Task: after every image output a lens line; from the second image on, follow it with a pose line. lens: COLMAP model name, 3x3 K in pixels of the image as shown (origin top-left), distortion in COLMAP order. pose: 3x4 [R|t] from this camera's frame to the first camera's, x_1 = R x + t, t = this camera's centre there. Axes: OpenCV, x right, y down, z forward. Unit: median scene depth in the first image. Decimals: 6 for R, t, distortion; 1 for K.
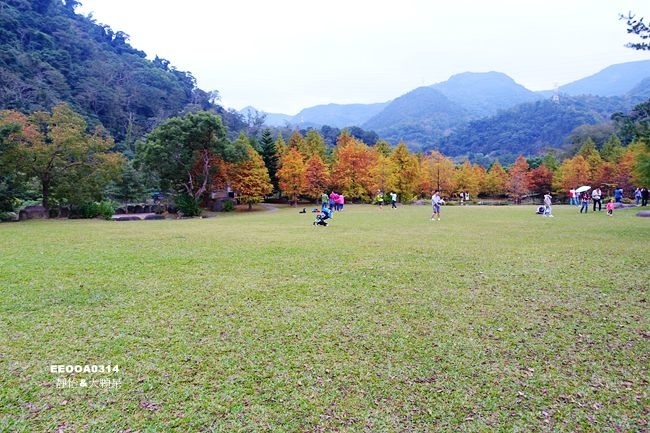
lens RADIAL K [[447.8, 0, 326.0], [0, 447.8, 218.9], [0, 0, 1]] dist [0.002177, 0.000634]
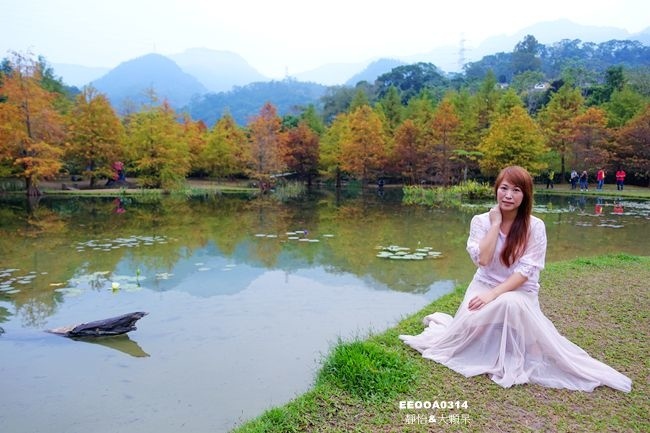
lens RADIAL K [[447.8, 0, 326.0], [0, 447.8, 218.9], [0, 0, 1]] dist [0.002177, 0.000634]
pose [[0.845269, -0.035117, 0.533185, 0.202727], [0.008803, 0.998618, 0.051817, -0.027418], [-0.534268, -0.039106, 0.844410, 0.507308]]
